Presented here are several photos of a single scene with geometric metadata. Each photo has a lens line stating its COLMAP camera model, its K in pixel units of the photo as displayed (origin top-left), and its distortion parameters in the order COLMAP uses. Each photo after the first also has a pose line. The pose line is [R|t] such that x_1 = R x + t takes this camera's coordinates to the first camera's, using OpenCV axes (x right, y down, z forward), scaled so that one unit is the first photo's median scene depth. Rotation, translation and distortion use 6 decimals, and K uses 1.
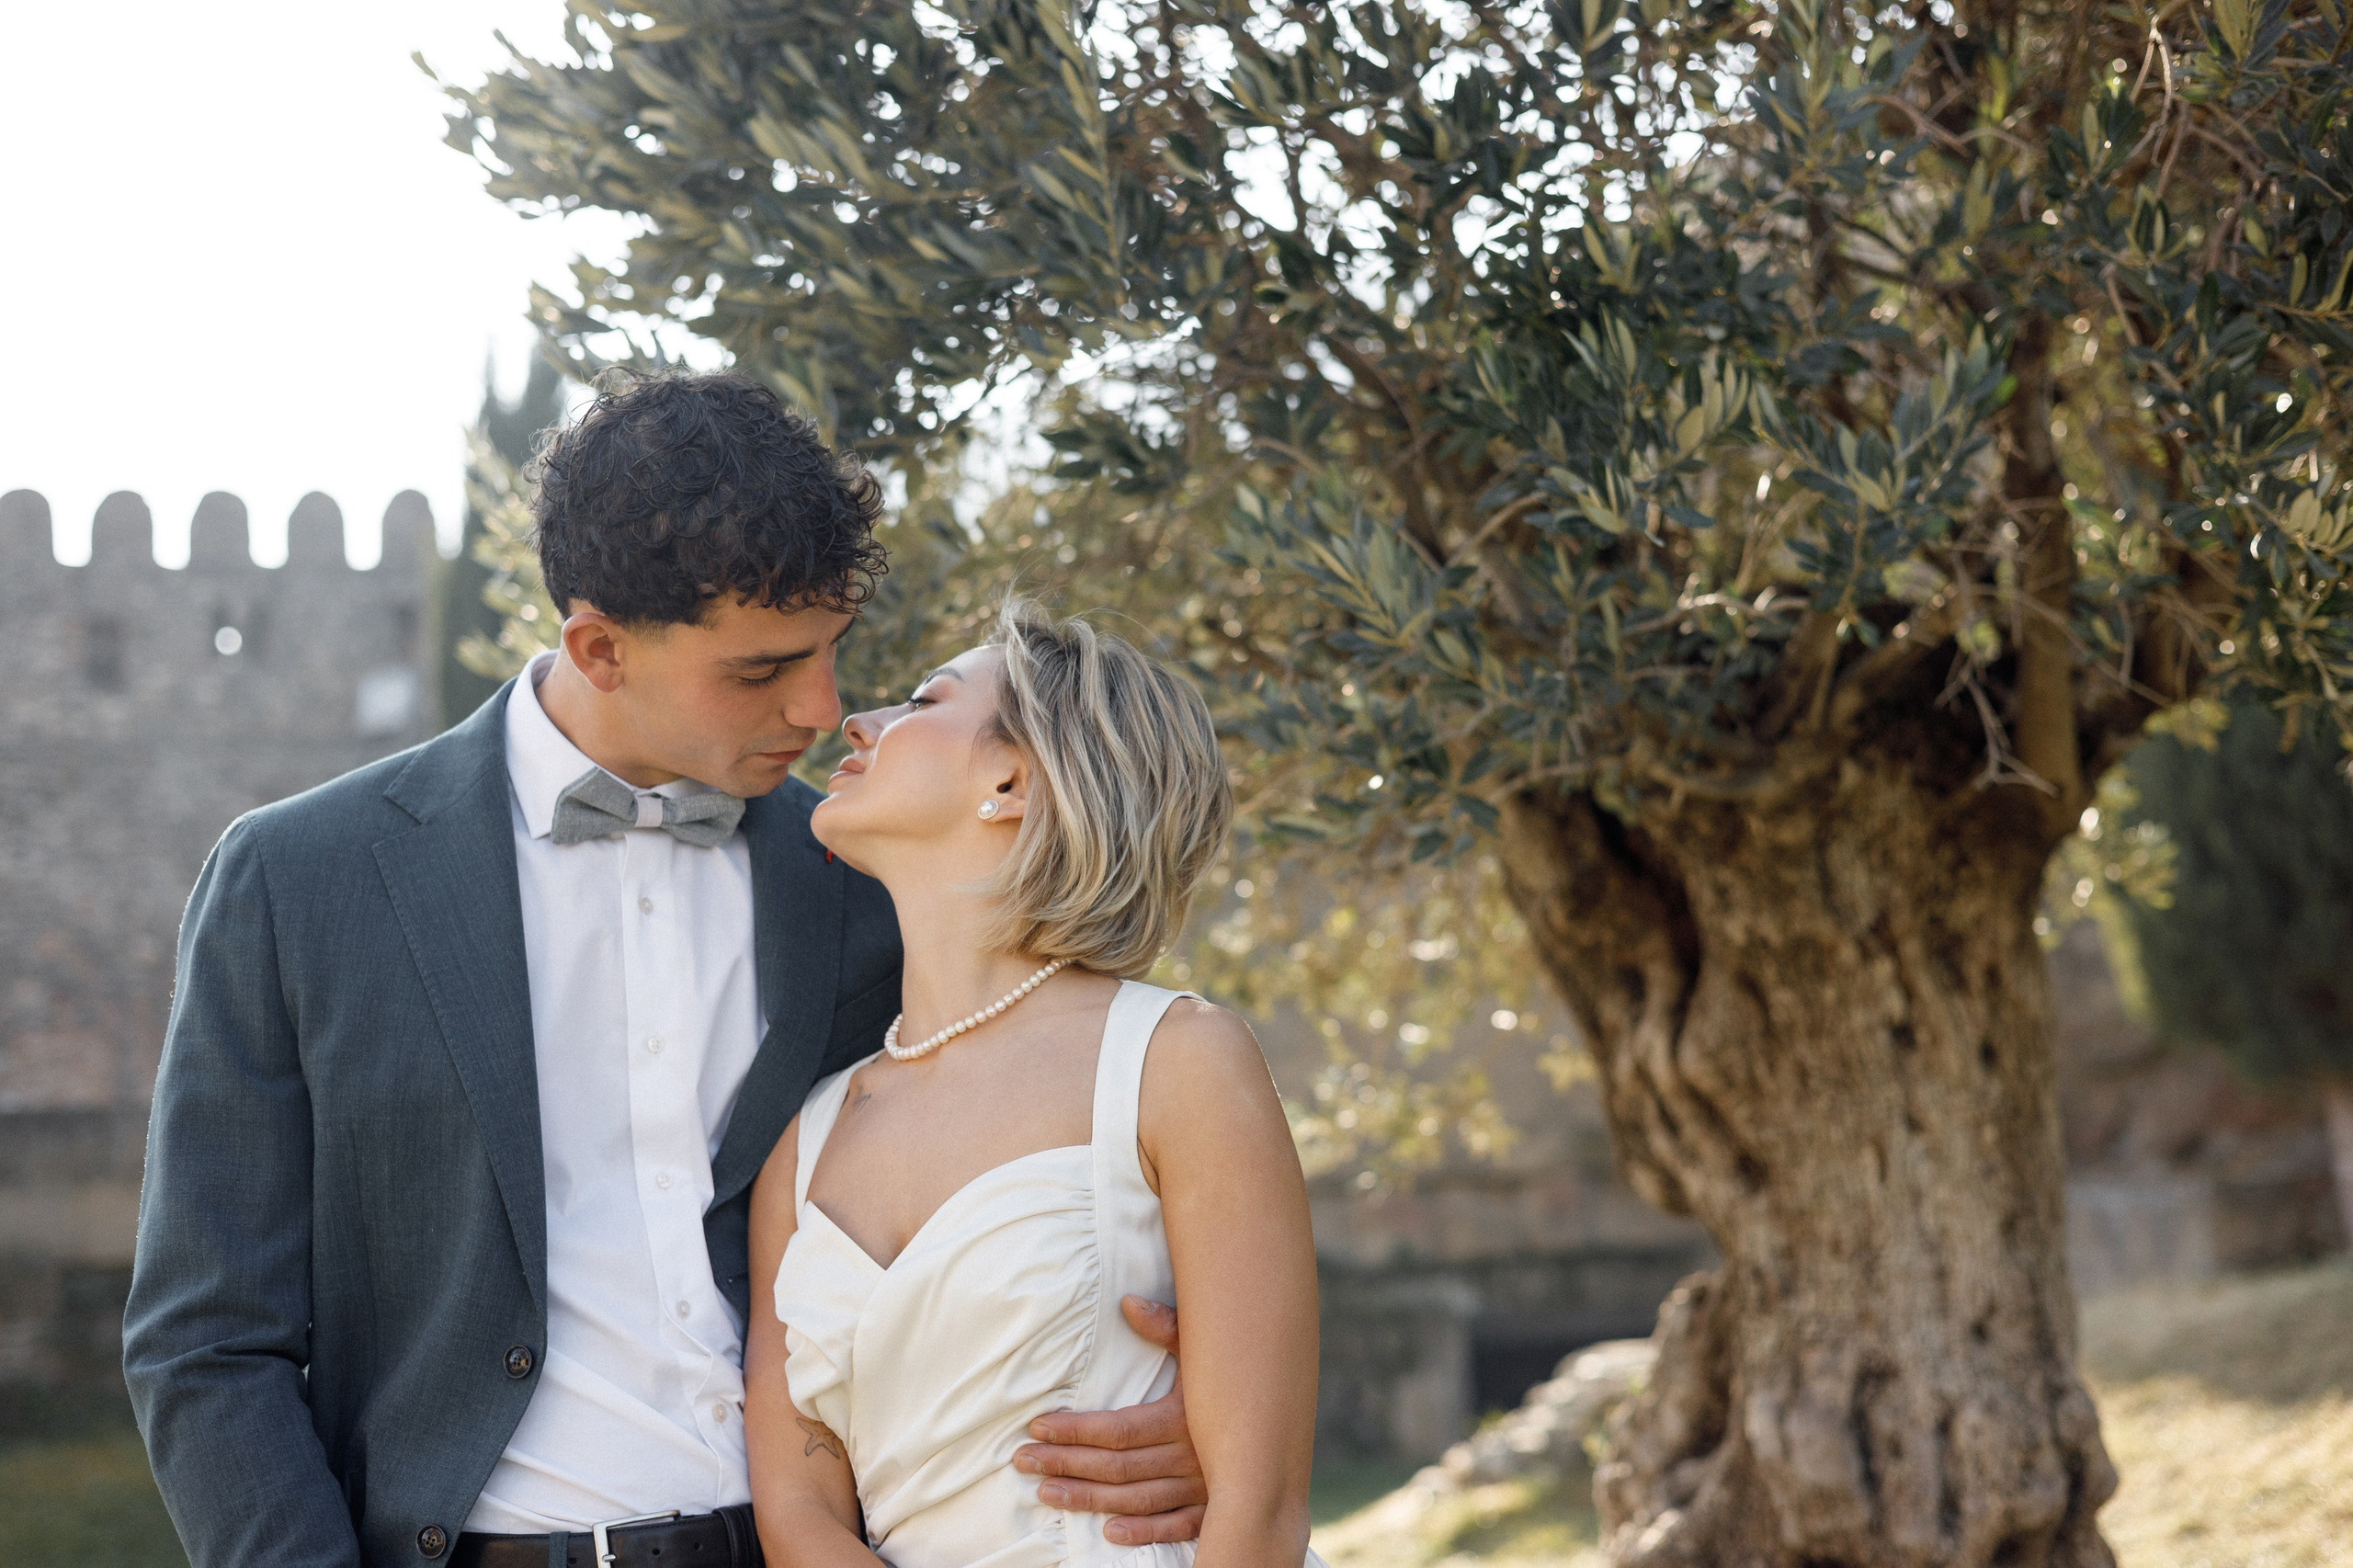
lens RADIAL K [[3338.8, 0, 1172.7], [0, 3338.8, 788.8], [0, 0, 1]] dist [0.006236, 0.064345]
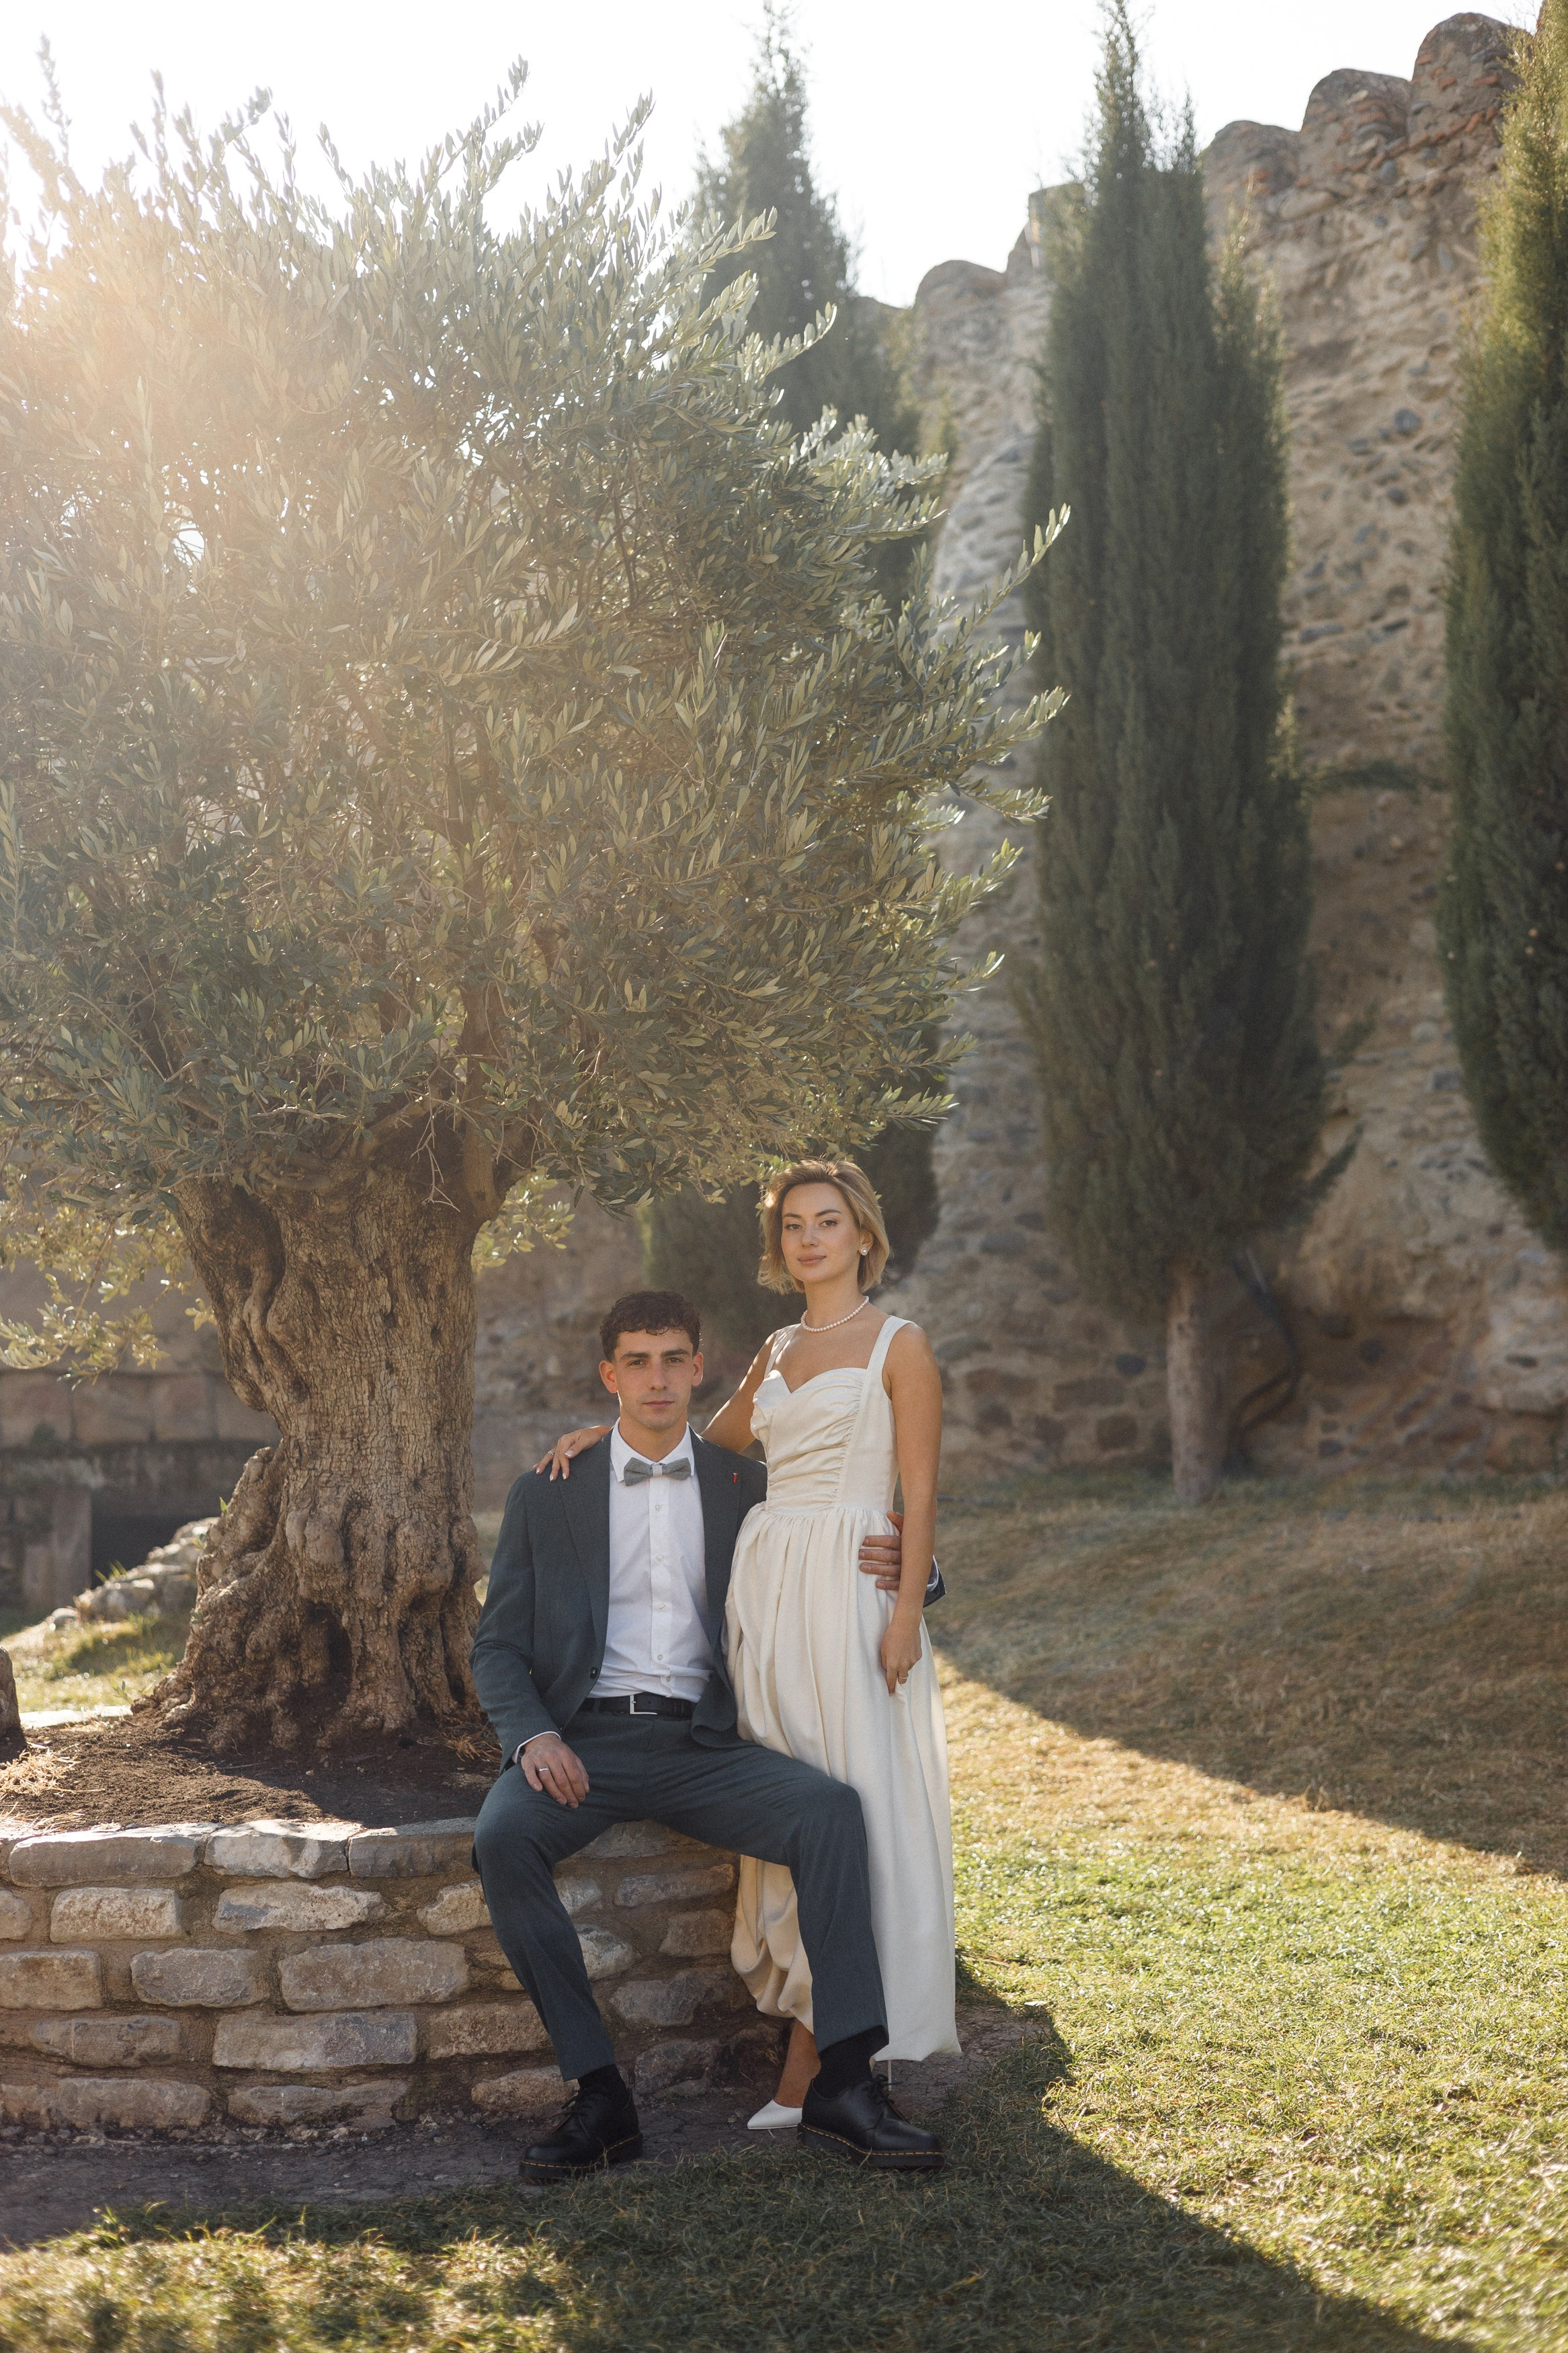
lens RADIAL K [[3272.6, 0, 775.0], [0, 3272.6, 1172.6], [0, 0, 1]] dist [0.004125, 0.047305]
pose [[0.955096, 0.087271, 0.283154, -0.090955], [-0.101742, 0.994131, 0.036783, -0.091492], [-0.278282, -0.063940, 0.958369, -0.751375]]
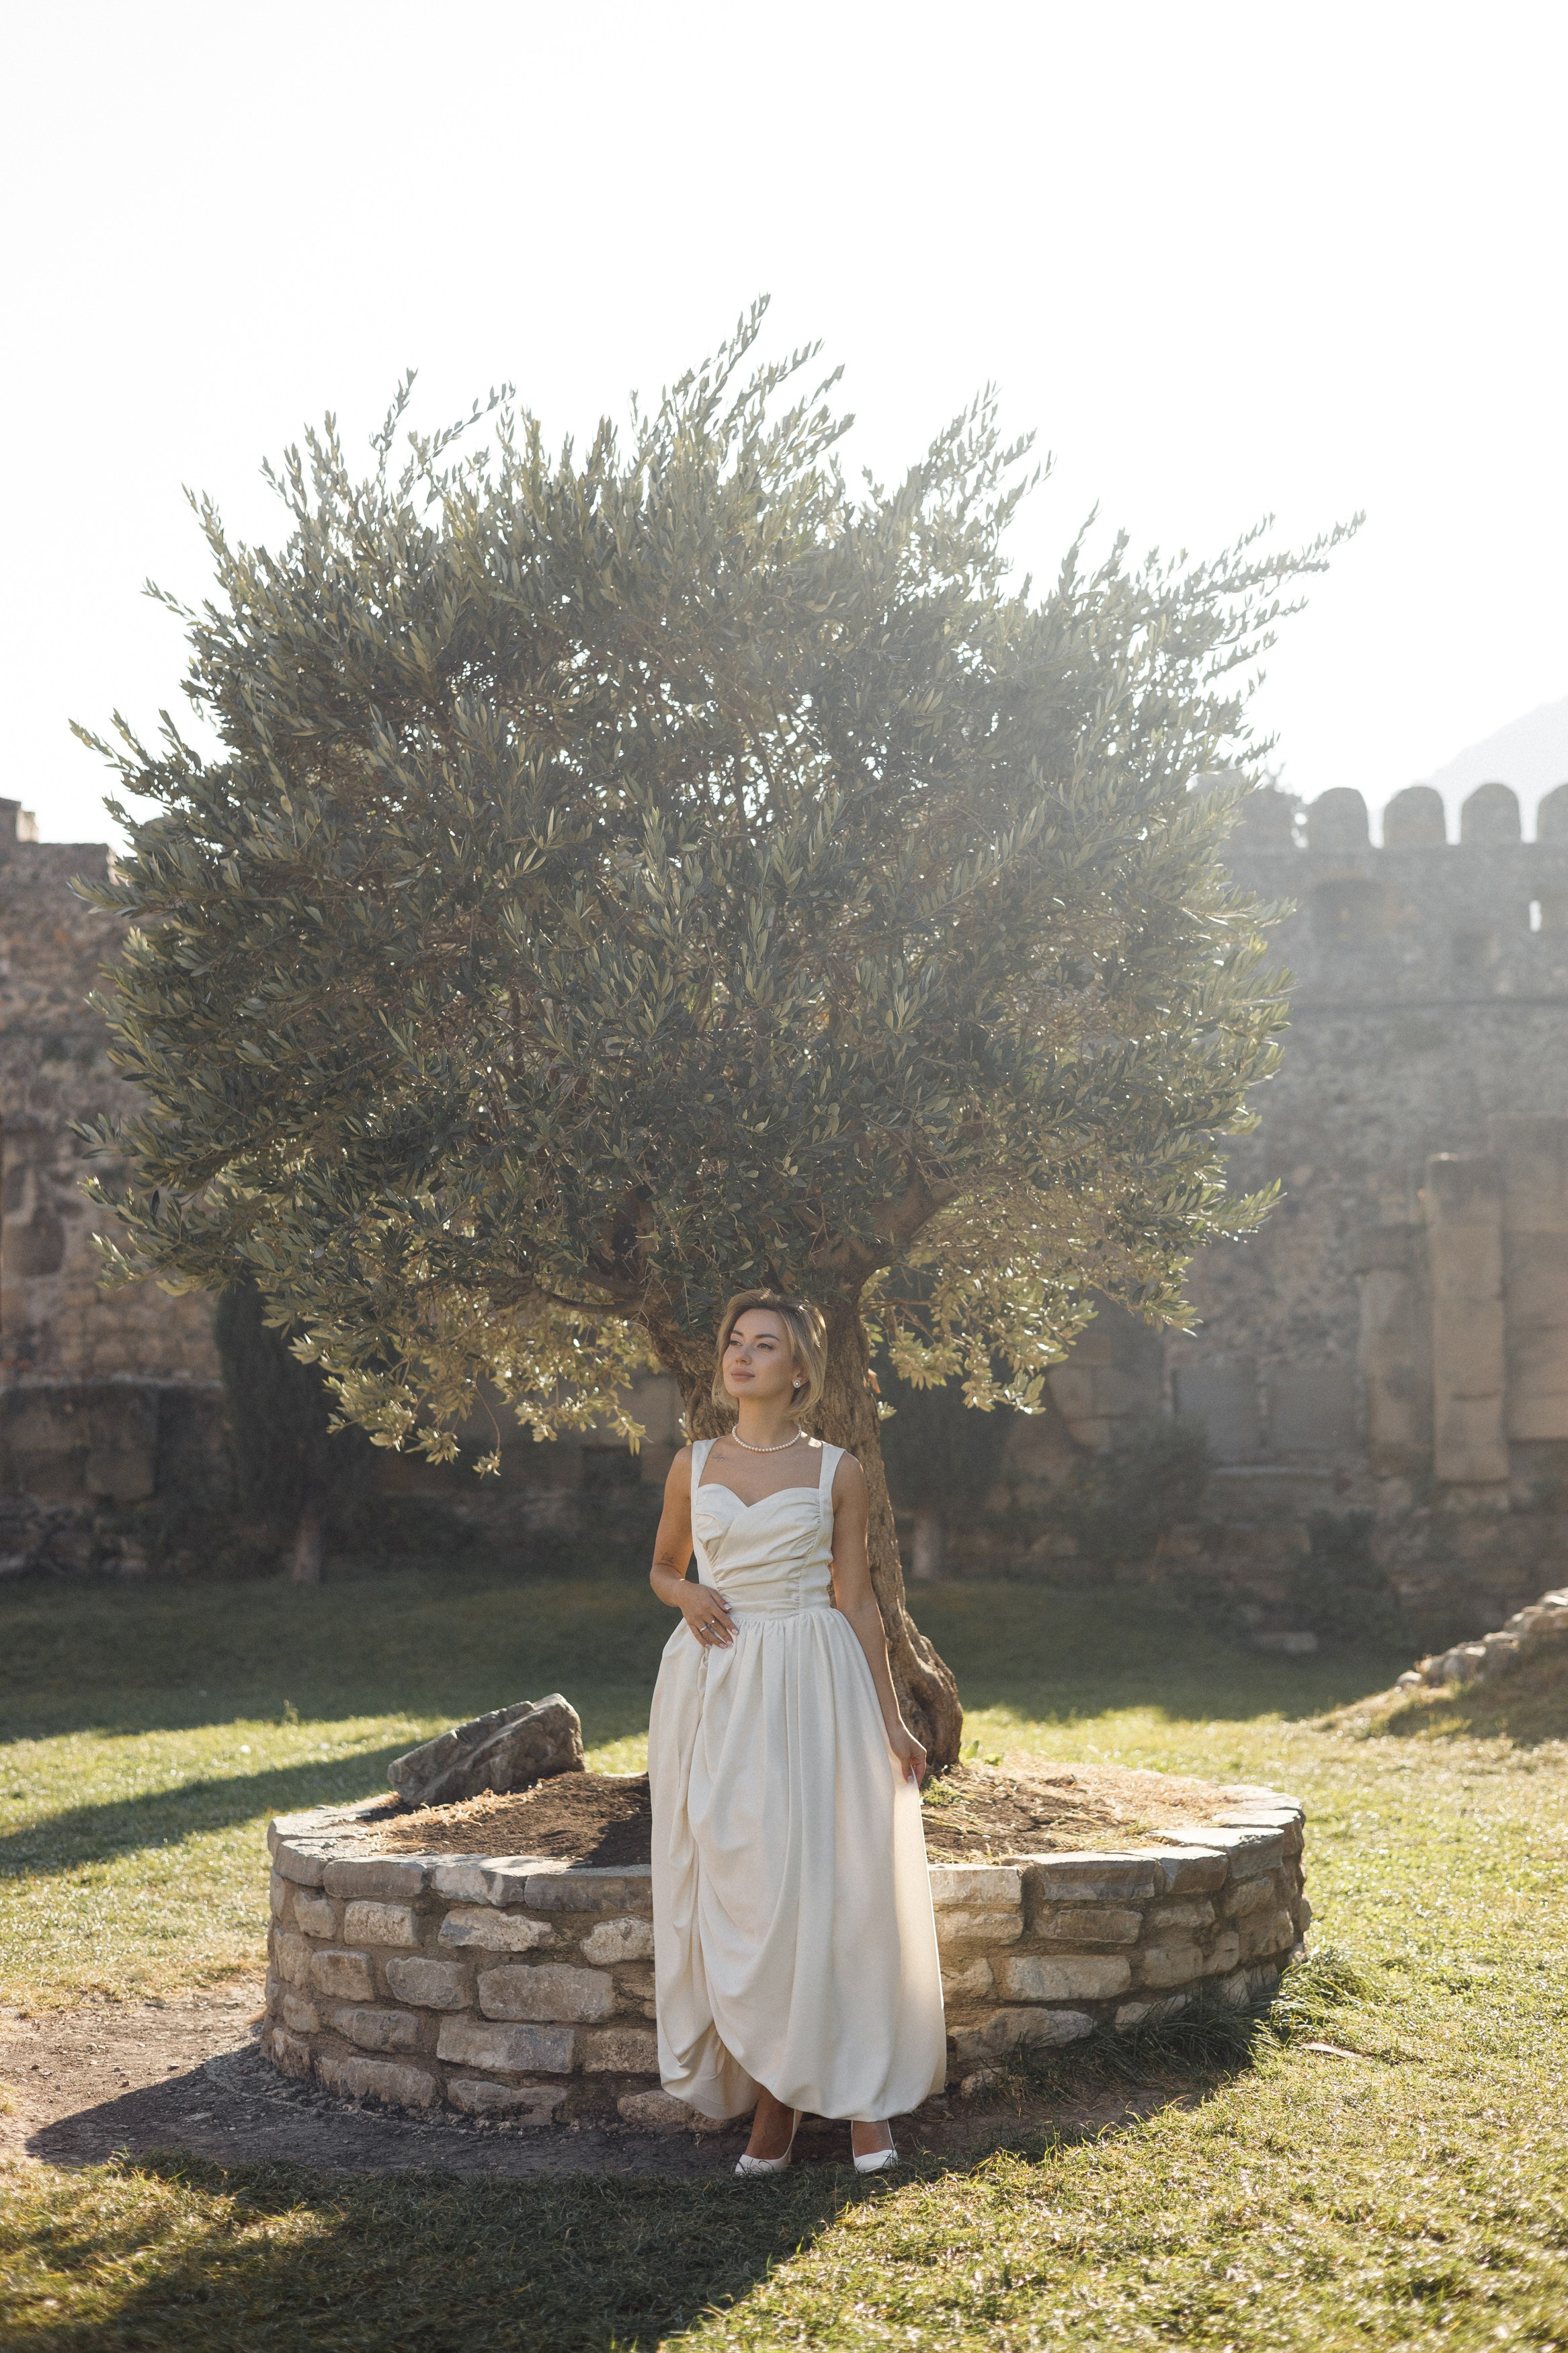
lens RADIAL K [[3278.3, 0, 778.6], [0, 3278.3, 1172.0], [0, 0, 1]] dist [0.007721, 0.037133]
pose [[0.937005, 0.025606, -0.348377, 0.912305], [-0.006583, 0.998427, 0.055679, -0.188663], [0.349255, -0.049878, 0.935699, -0.858333]]
